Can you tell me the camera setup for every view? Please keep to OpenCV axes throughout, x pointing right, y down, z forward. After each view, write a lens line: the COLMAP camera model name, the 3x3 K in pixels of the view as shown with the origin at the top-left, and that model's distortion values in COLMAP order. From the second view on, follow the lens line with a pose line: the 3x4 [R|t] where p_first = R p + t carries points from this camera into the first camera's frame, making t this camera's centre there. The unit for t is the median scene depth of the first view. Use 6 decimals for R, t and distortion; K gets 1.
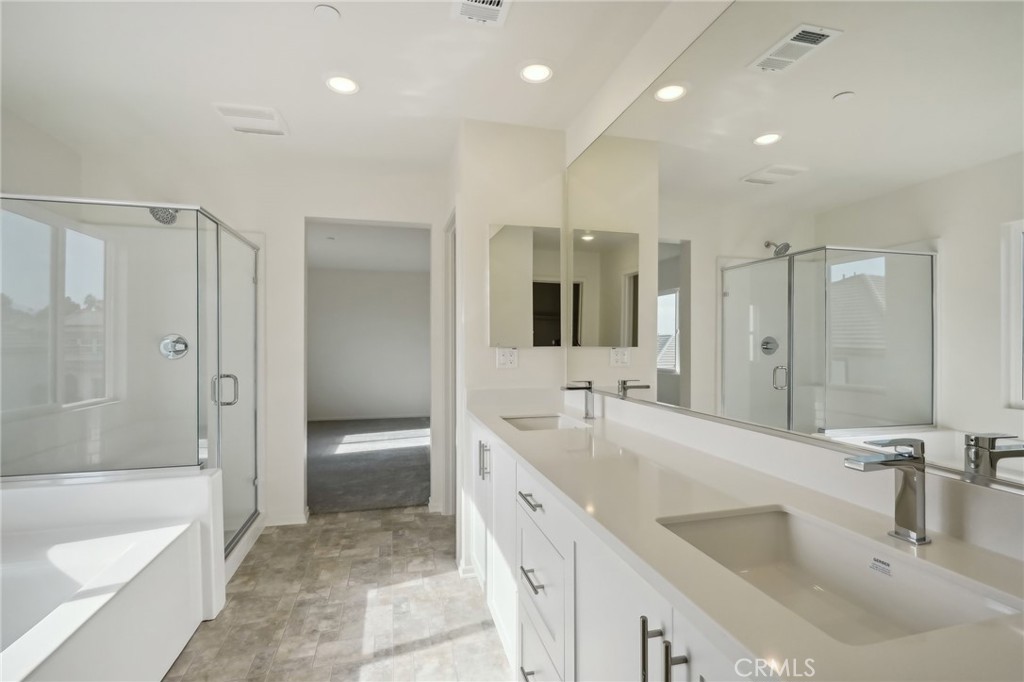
lens RADIAL K [[477.0, 0, 512.5], [0, 477.0, 346.3], [0, 0, 1]] dist [-0.001953, -0.000195]
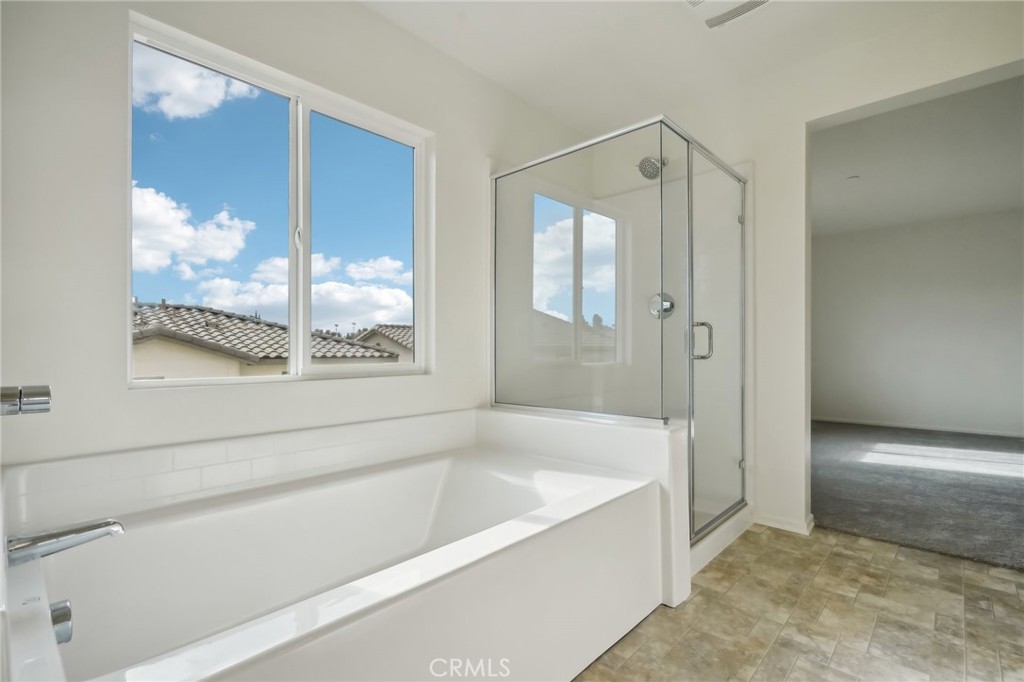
lens RADIAL K [[477.0, 0, 512.5], [0, 477.0, 346.3], [0, 0, 1]] dist [-0.001953, -0.000195]
pose [[0.539363, -0.005926, -0.842053, -0.065821], [-0.005764, 0.999926, -0.010729, 0.103681], [0.842054, 0.010641, 0.539288, 0.247248]]
